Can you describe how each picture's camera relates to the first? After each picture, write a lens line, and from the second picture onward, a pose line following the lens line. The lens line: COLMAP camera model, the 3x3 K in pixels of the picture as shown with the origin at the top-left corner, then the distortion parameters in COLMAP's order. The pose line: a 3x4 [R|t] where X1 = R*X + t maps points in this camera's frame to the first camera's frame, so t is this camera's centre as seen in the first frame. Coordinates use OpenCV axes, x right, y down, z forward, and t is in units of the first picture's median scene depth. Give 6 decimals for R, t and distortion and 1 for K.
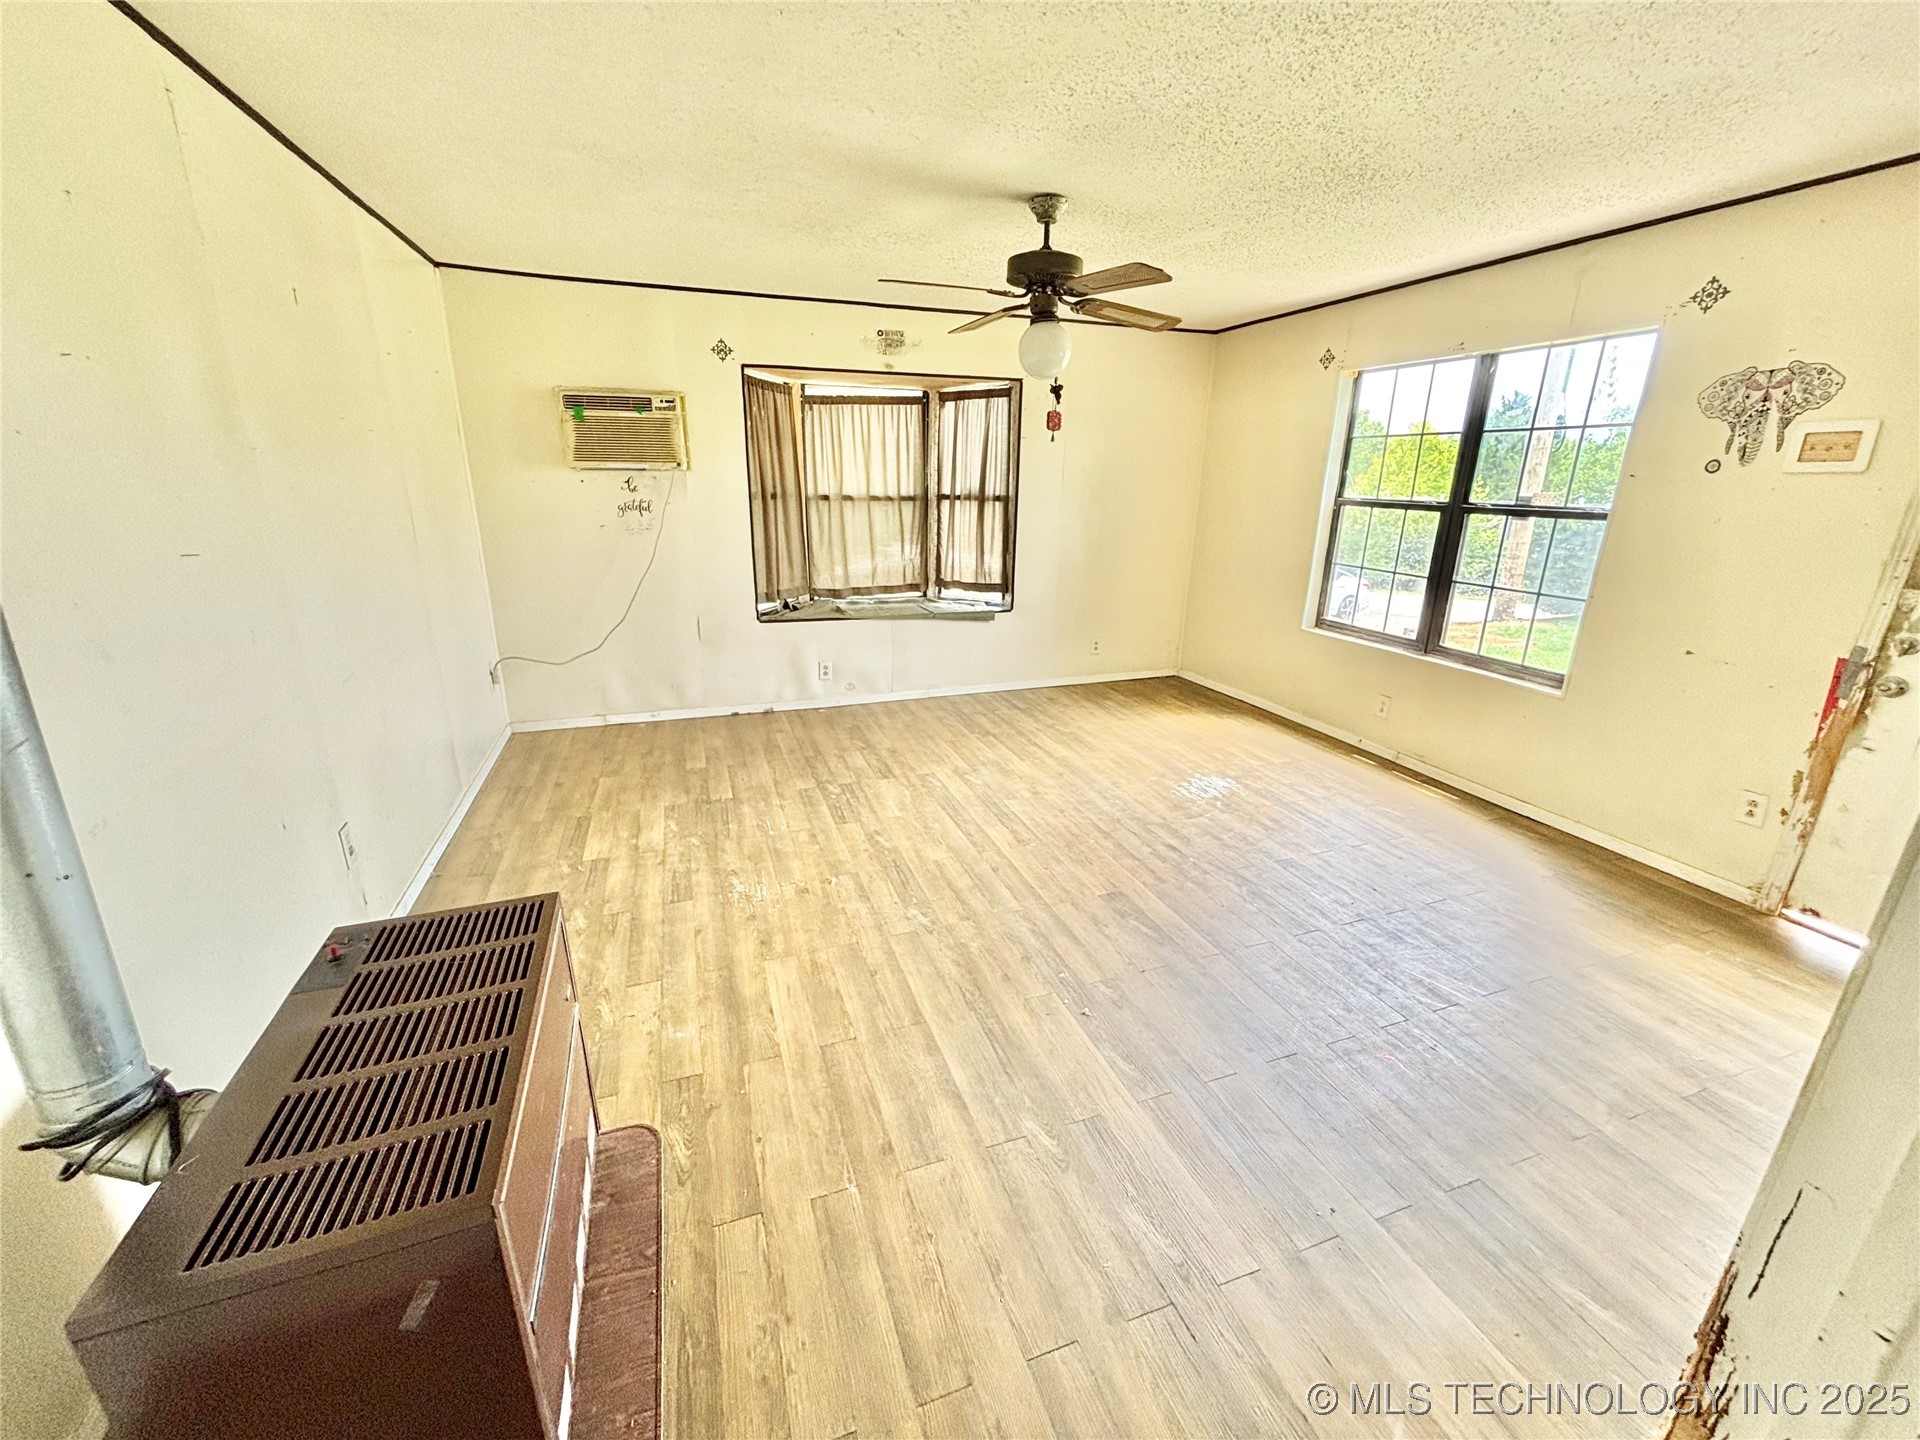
lens RADIAL K [[778.9, 0, 951.6], [0, 778.9, 727.6], [0, 0, 1]] dist [0.004594, -0.000386]
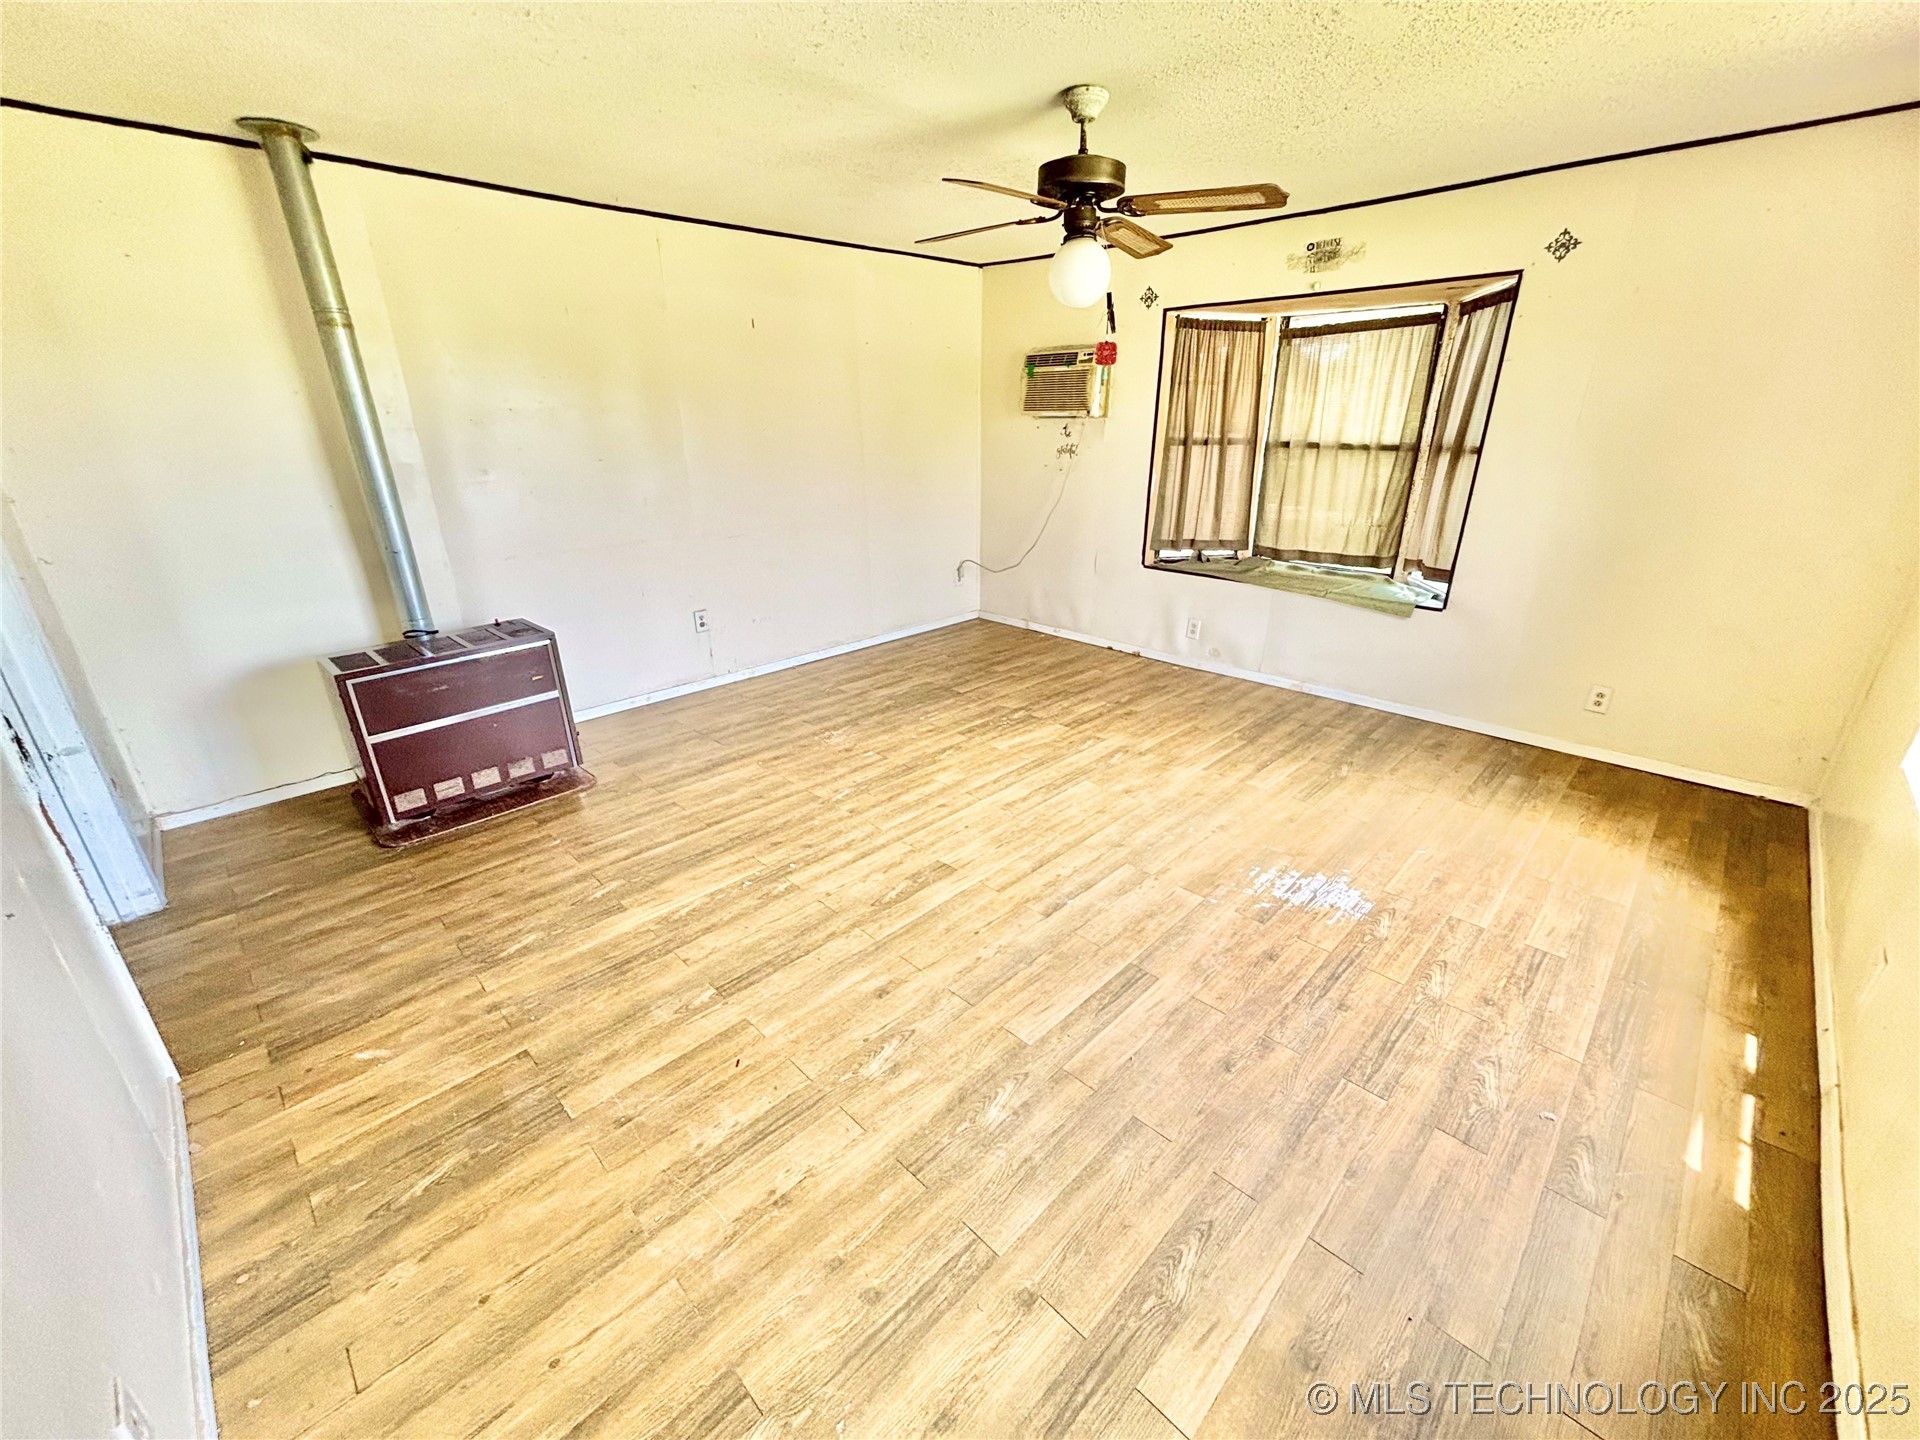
lens RADIAL K [[778.9, 0, 949.9], [0, 778.9, 715.4], [0, 0, 1]] dist [0.004594, -0.000386]
pose [[0.423587, 0.313292, -0.849954, 0.648444], [-0.273559, 0.938722, 0.209679, -0.108411], [0.863562, 0.143696, 0.483334, 0.350611]]
